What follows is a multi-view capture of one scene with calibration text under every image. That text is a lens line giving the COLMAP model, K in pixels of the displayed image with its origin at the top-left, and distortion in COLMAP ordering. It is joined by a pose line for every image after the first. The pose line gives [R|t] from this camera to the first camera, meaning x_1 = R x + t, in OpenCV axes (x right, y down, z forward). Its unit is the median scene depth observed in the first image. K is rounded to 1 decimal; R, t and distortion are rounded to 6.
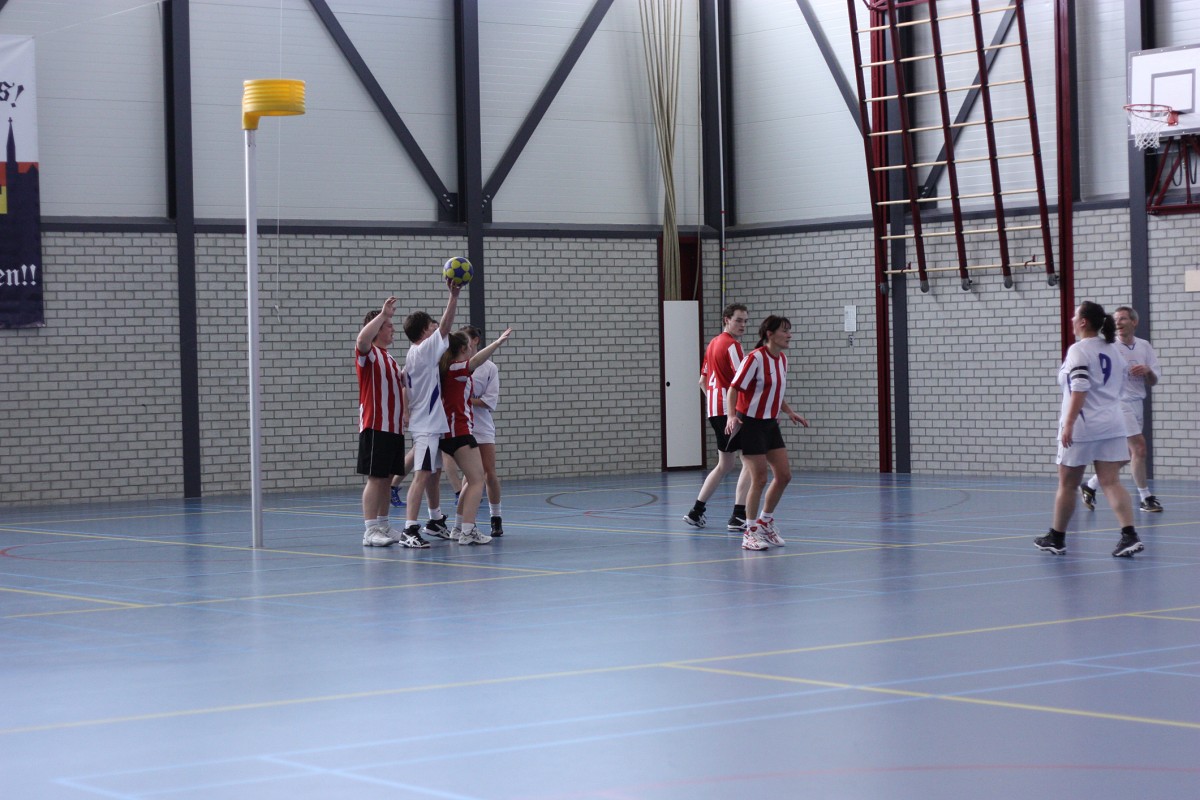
lens RADIAL K [[2796.3, 0, 601.5], [0, 2796.3, 398.5], [0, 0, 1]] dist [-0.096093, 0.000000]
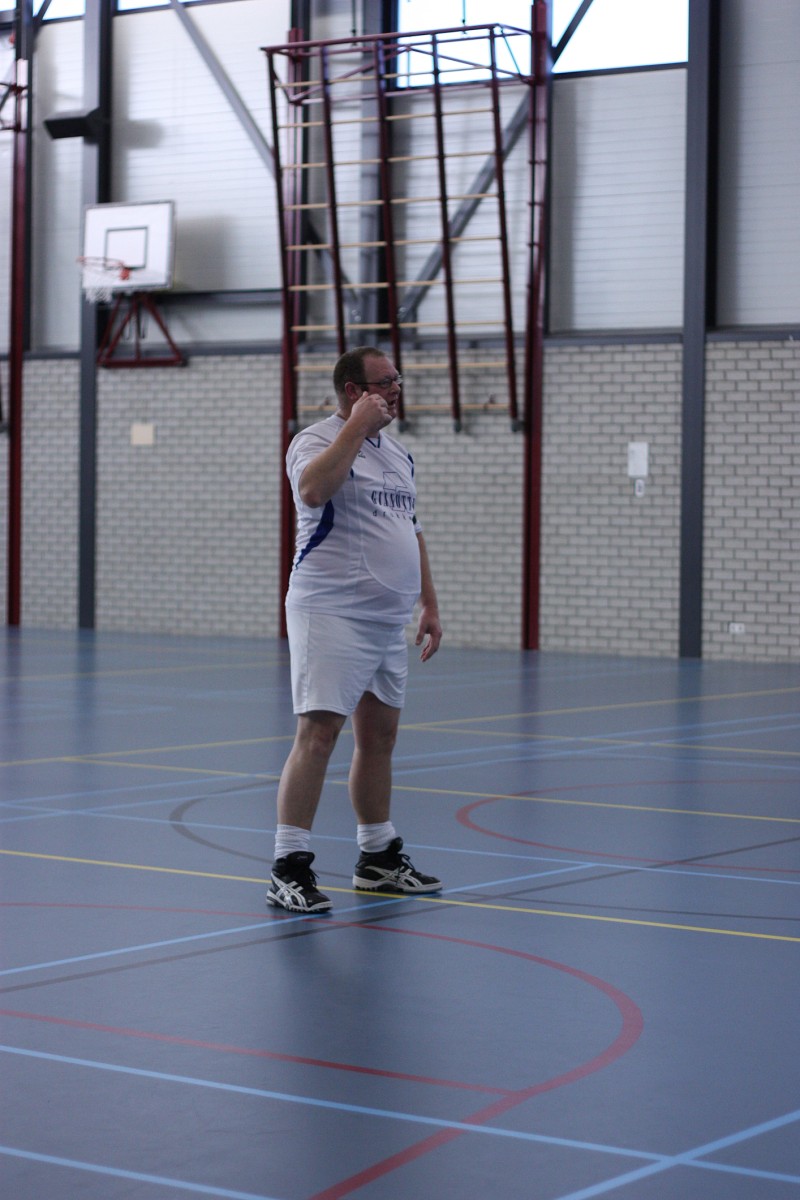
lens RADIAL K [[2796.3, 0, 394.6], [0, 2796.3, 594.1], [0, 0, 1]] dist [-0.096093, 0.000000]
pose [[0.954215, 0.026320, 0.297960, -0.134368], [-0.031471, 0.999426, 0.012504, 0.000997], [-0.297460, -0.021309, 0.954496, 0.173679]]
